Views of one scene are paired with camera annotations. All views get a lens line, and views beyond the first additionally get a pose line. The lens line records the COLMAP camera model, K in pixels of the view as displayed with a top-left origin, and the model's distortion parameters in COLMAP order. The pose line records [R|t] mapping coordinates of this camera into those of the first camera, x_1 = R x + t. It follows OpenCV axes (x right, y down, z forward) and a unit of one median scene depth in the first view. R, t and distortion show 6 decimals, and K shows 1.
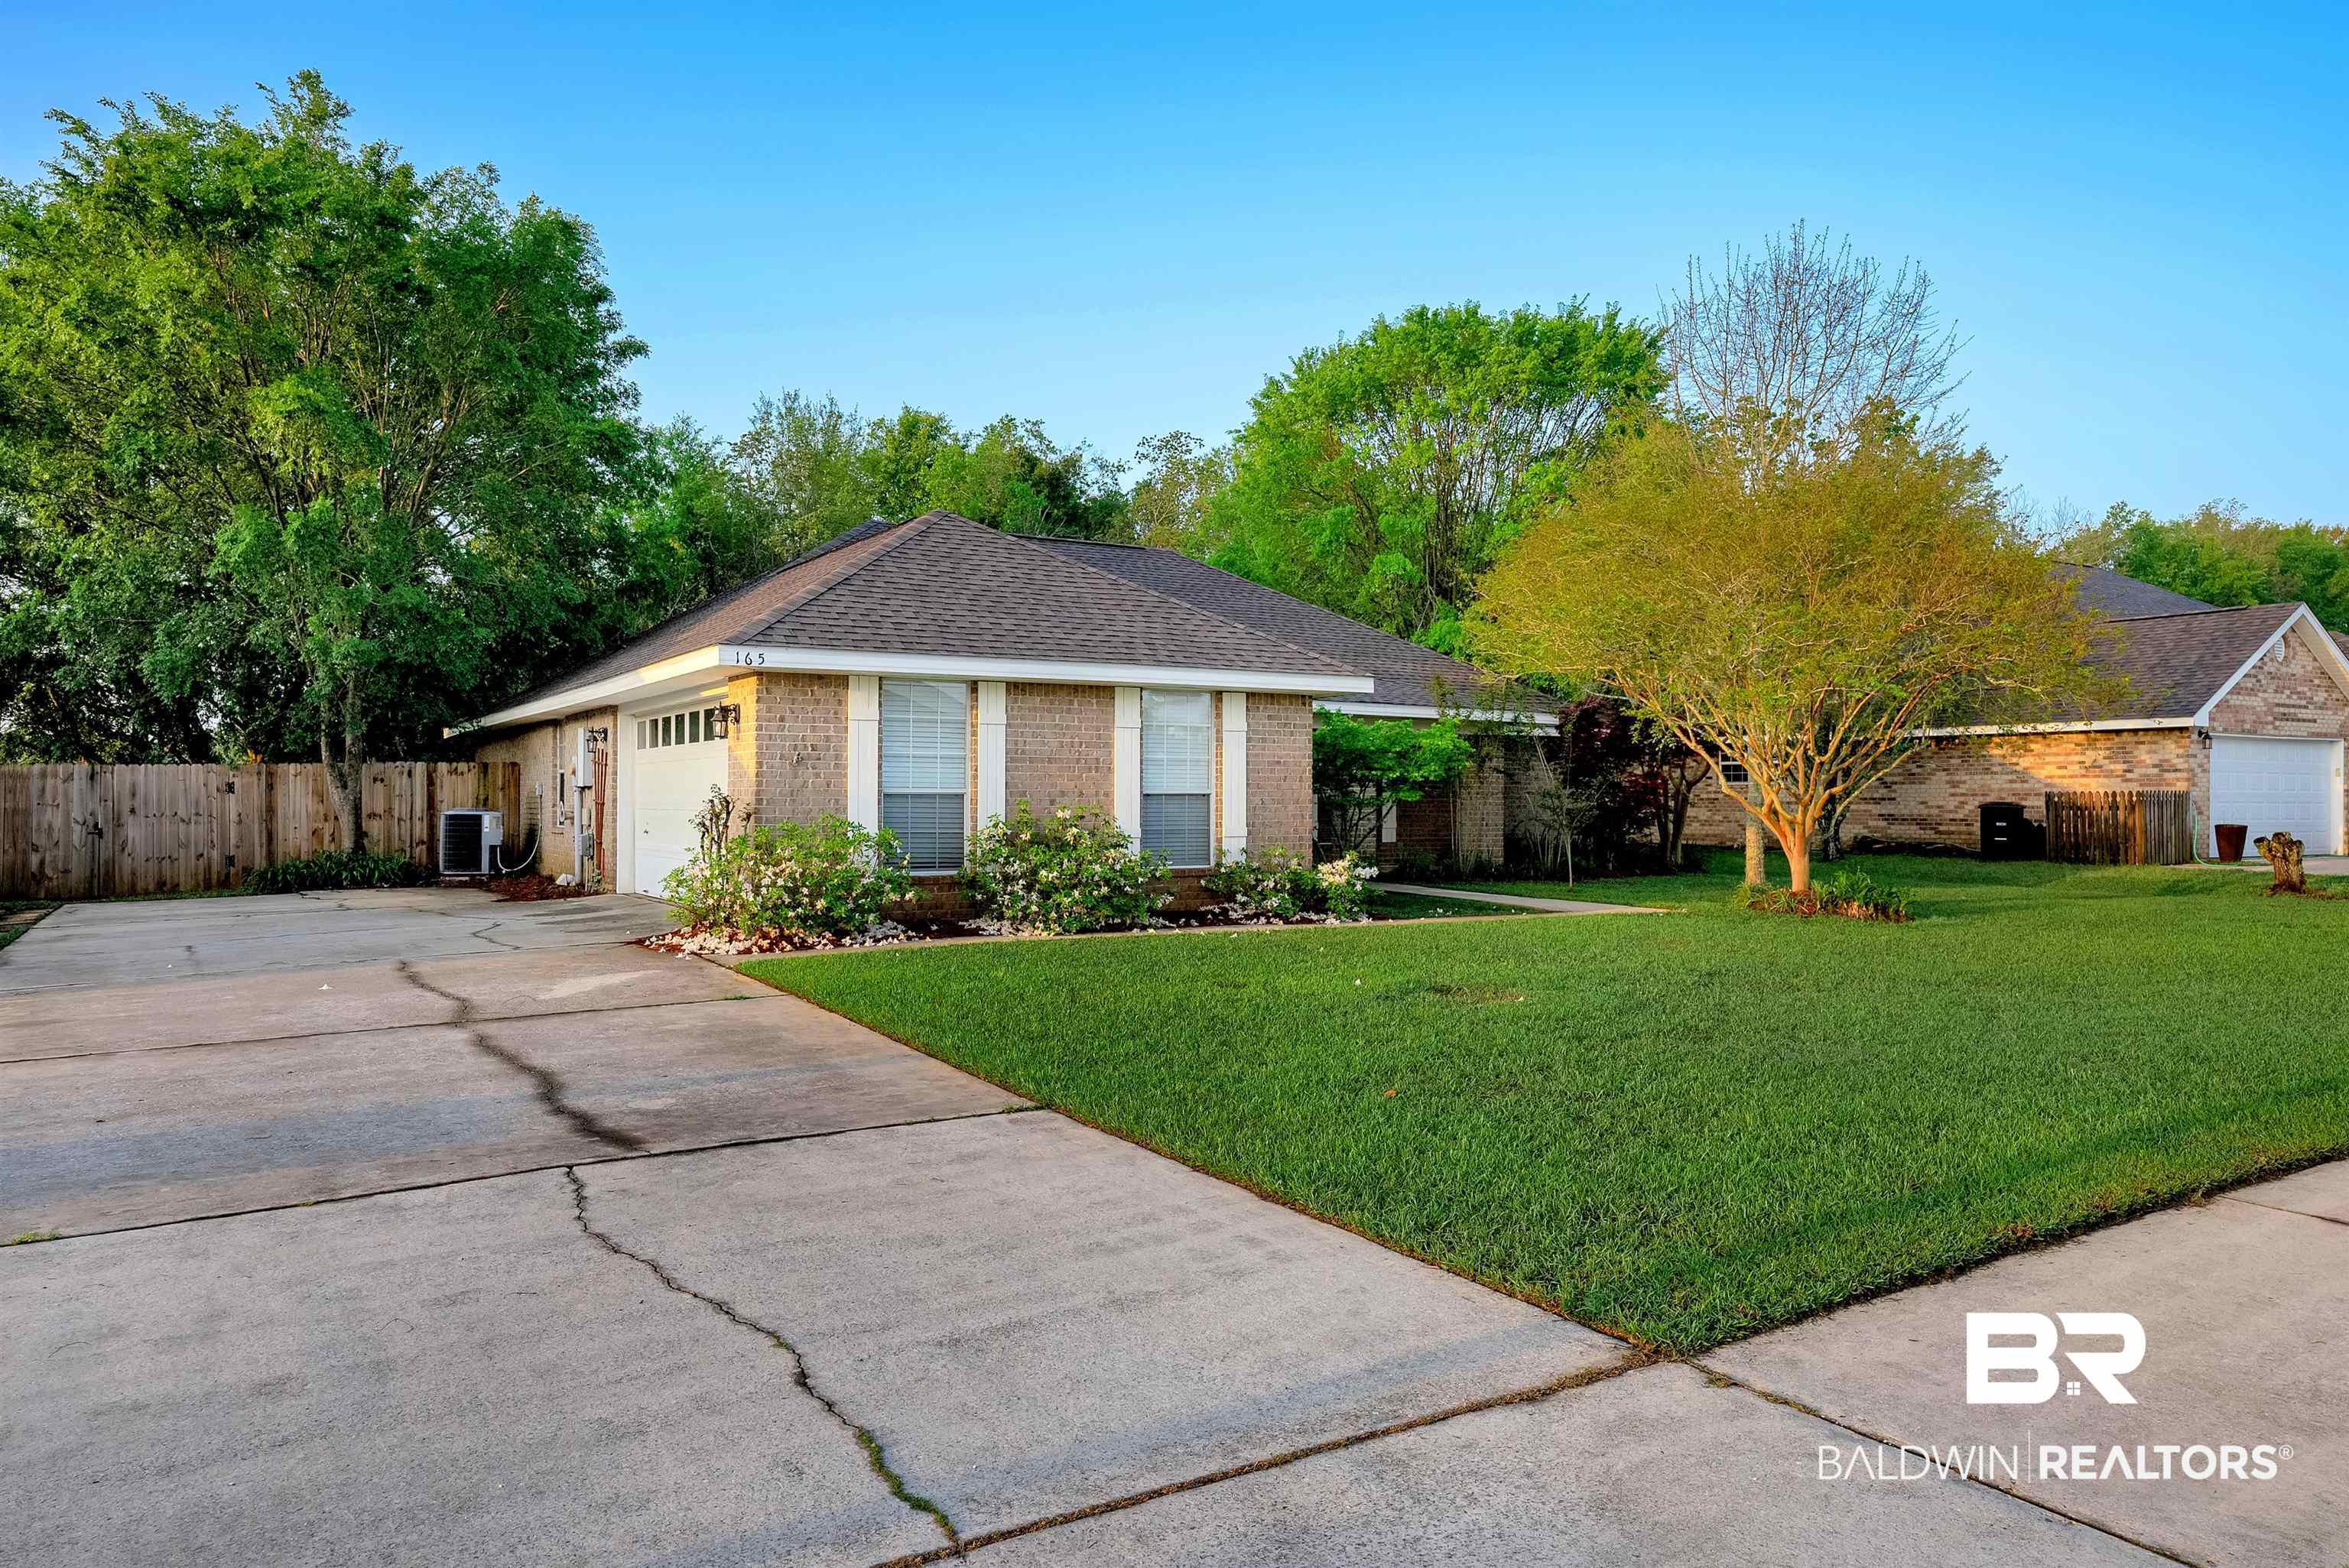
lens RADIAL K [[1545.7, 0, 1180.4], [0, 1545.7, 797.0], [0, 0, 1]] dist [0.011438, -0.001671]
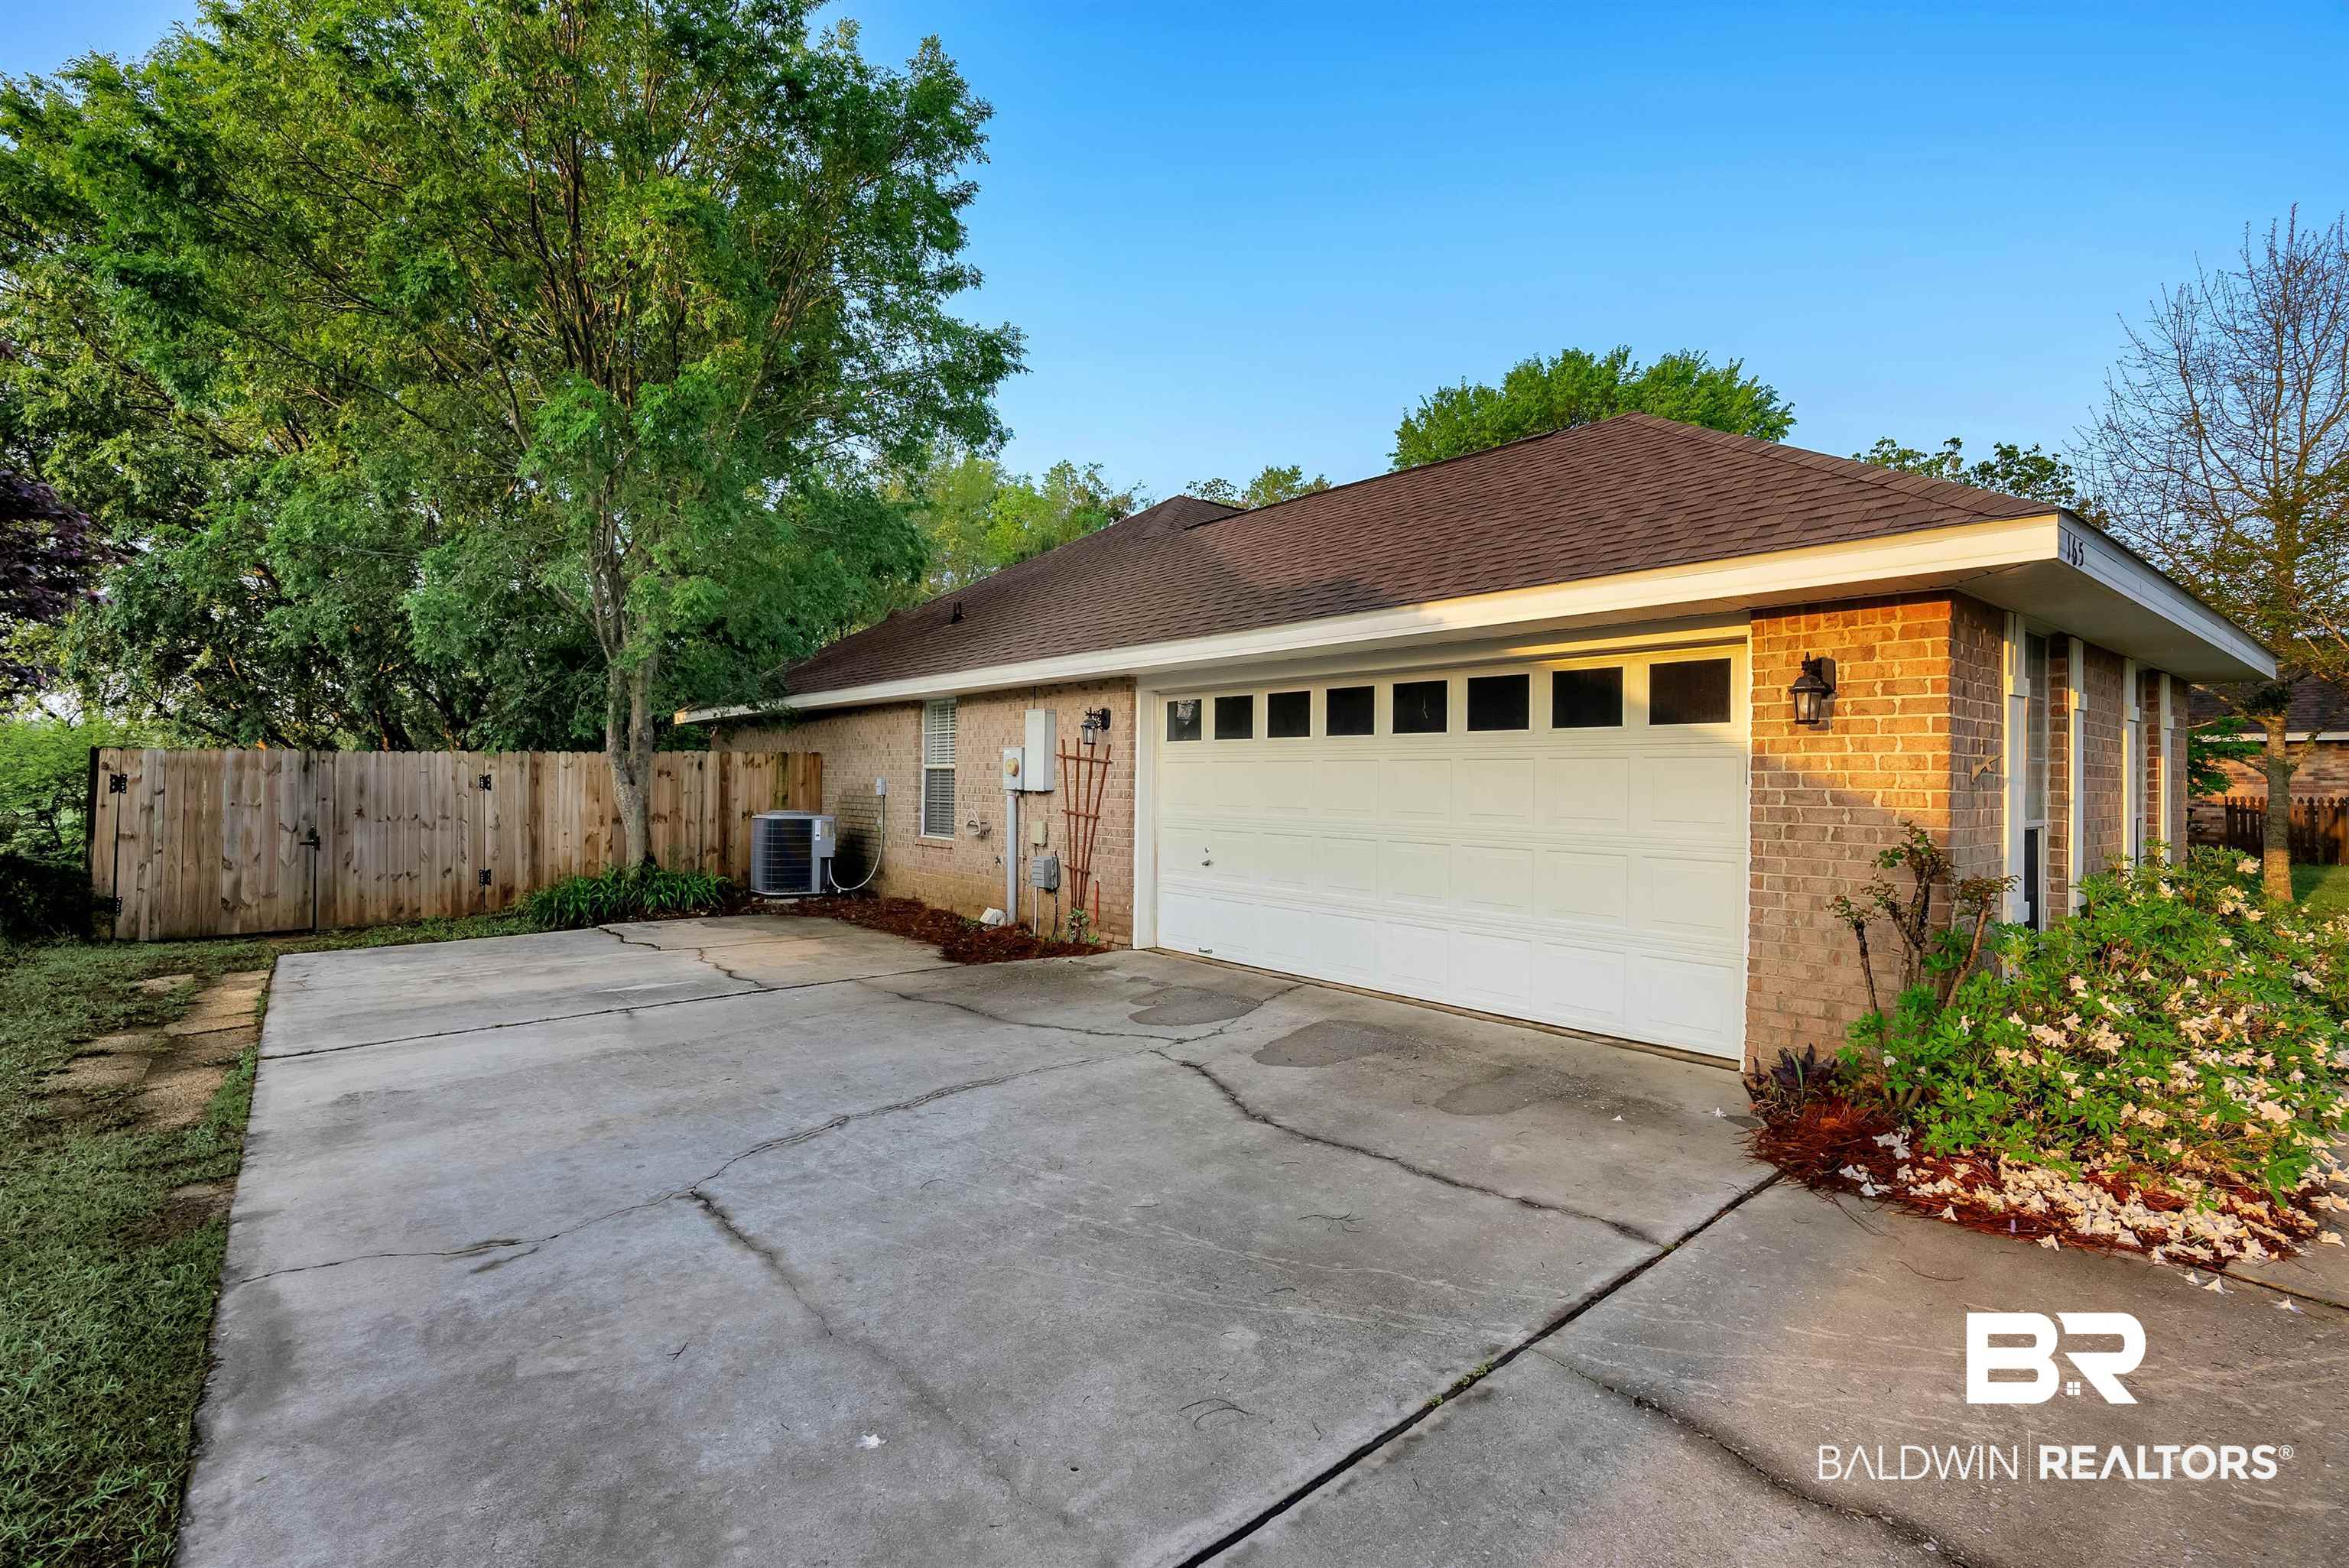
lens RADIAL K [[1076.2, 0, 1170.8], [0, 1076.2, 768.5], [0, 0, 1]] dist [-0.037898, 0.000691]
pose [[0.991749, 0.012628, 0.127572, -0.342722], [-0.011880, 0.999907, -0.006623, -0.013508], [-0.127643, 0.005053, 0.991807, 0.435472]]
